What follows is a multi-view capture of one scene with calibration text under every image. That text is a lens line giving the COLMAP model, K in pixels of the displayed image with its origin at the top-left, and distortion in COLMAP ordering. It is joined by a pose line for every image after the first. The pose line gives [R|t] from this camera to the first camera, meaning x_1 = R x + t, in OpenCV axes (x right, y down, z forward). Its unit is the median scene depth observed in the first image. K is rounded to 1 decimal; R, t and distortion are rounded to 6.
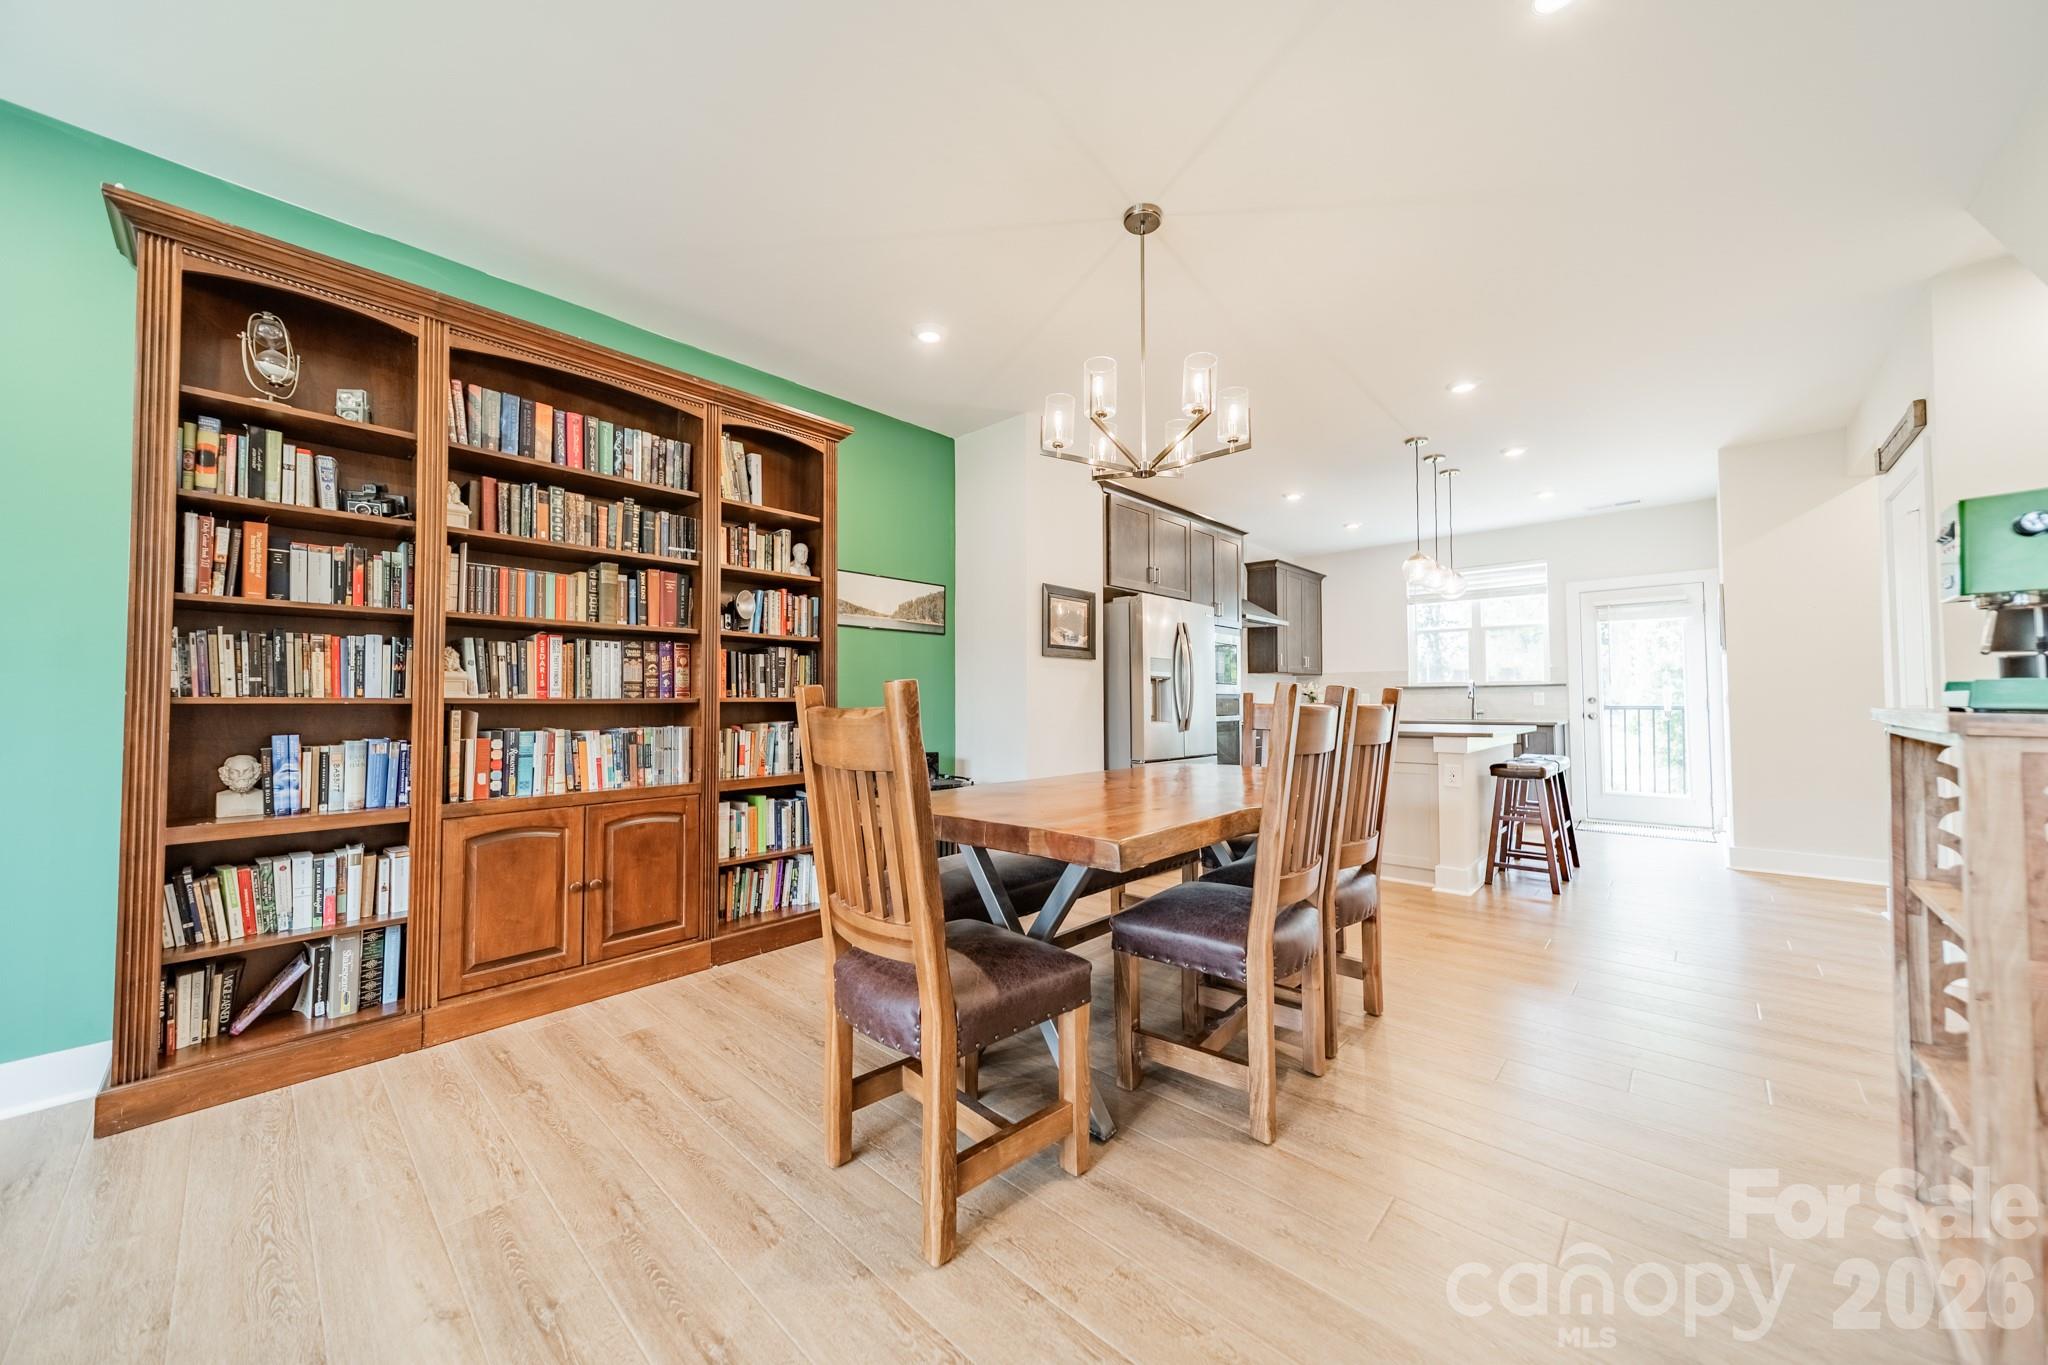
lens RADIAL K [[722.6, 0, 1028.1], [0, 722.6, 678.6], [0, 0, 1]] dist [0.007137, 0.000013]
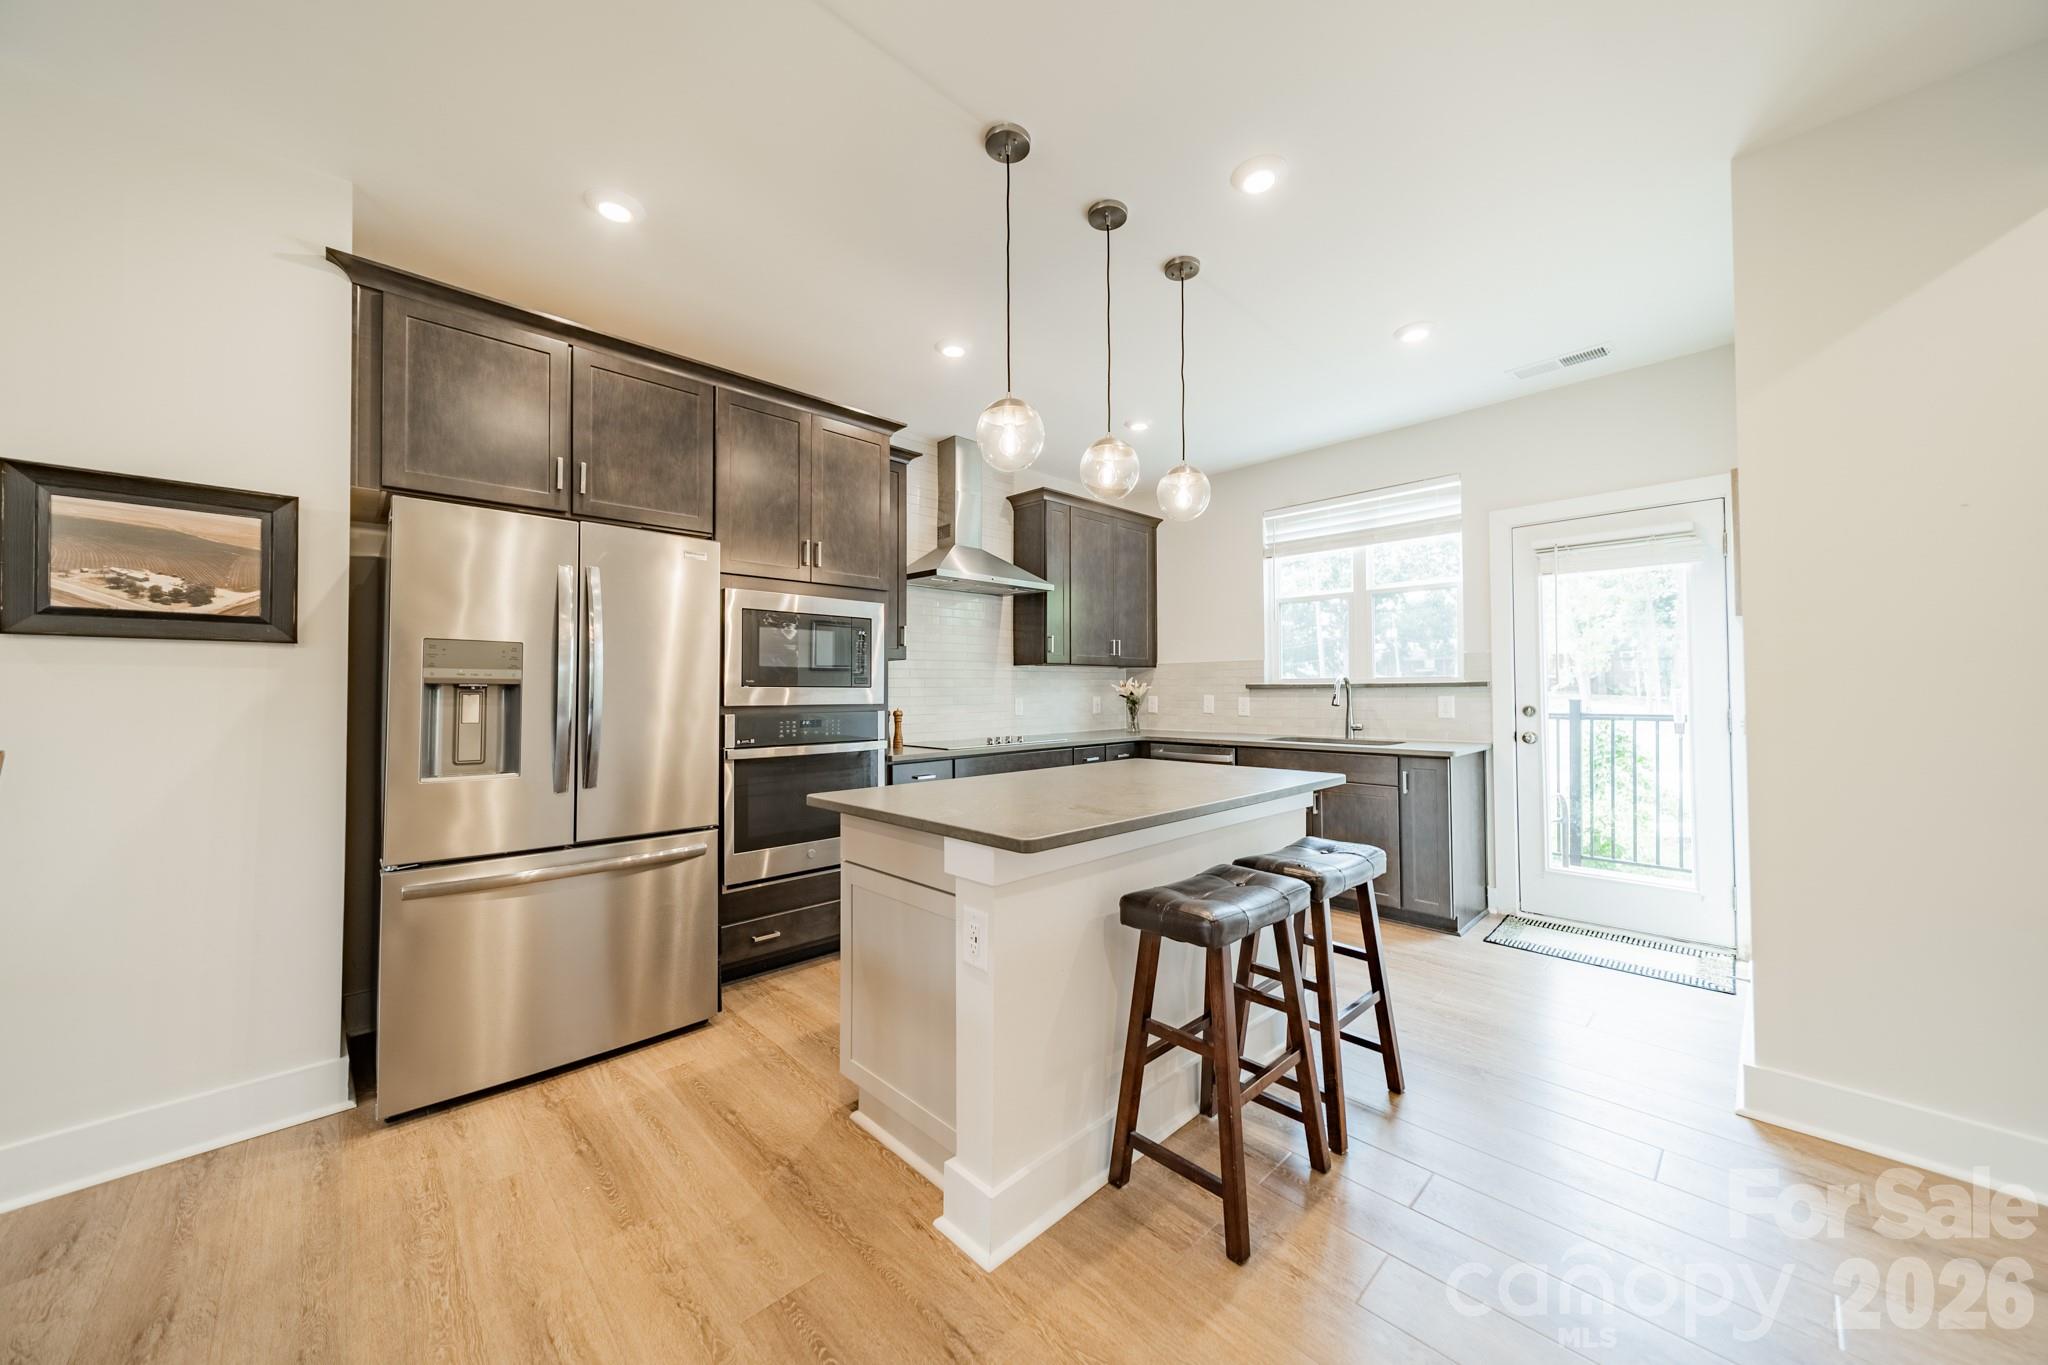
lens RADIAL K [[722.6, 0, 1036.7], [0, 722.6, 681.7], [0, 0, 1]] dist [0.007137, 0.000013]
pose [[0.998739, -0.001772, -0.050172, 1.015798], [0.002823, 0.999778, 0.020888, -0.017677], [0.050124, -0.021003, 0.998522, 0.979624]]
